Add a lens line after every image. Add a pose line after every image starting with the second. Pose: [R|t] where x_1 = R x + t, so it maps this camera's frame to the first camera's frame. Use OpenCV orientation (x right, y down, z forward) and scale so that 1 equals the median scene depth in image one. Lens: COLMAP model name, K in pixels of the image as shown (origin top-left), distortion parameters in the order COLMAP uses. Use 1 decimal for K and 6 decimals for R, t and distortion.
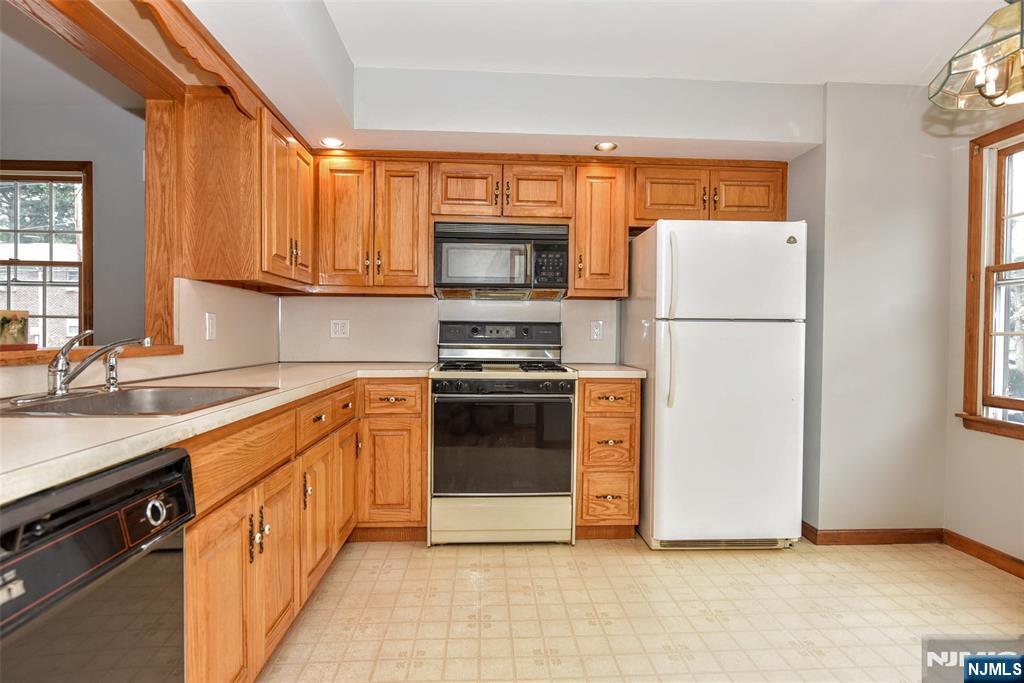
lens RADIAL K [[540.8, 0, 510.0], [0, 540.8, 345.5], [0, 0, 1]] dist [-0.002091, -0.003515]
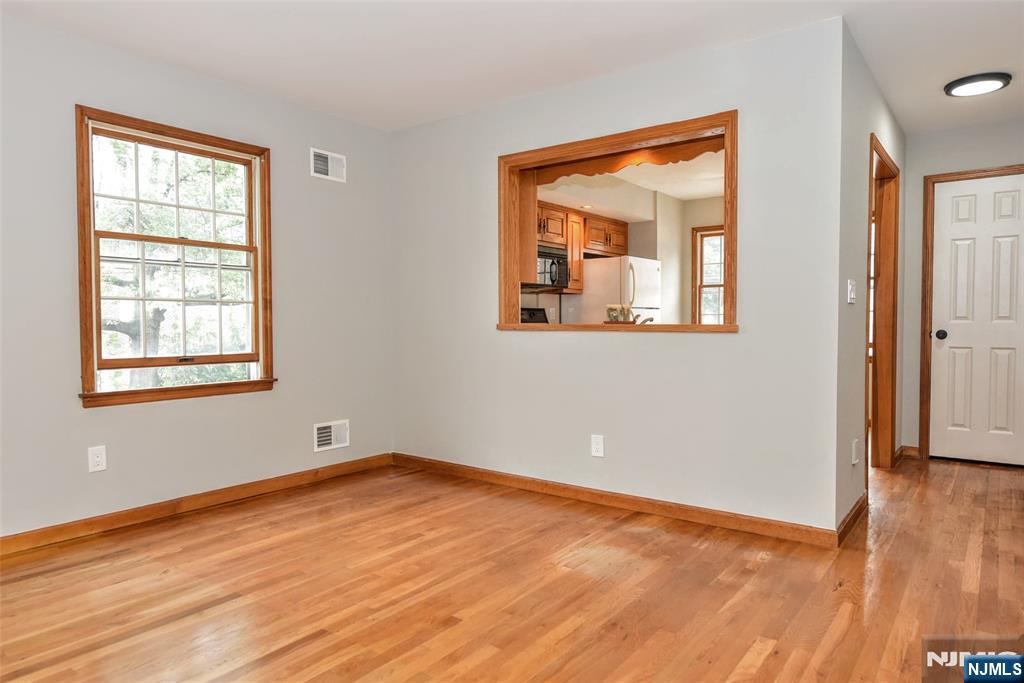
lens RADIAL K [[676.6, 0, 508.0], [0, 676.6, 342.6], [0, 0, 1]] dist [-0.019861, 0.004644]
pose [[0.629933, -0.038375, 0.775701, -1.605221], [0.023005, 0.999262, 0.030753, -0.007721], [-0.776309, -0.001527, 0.630351, -0.153764]]
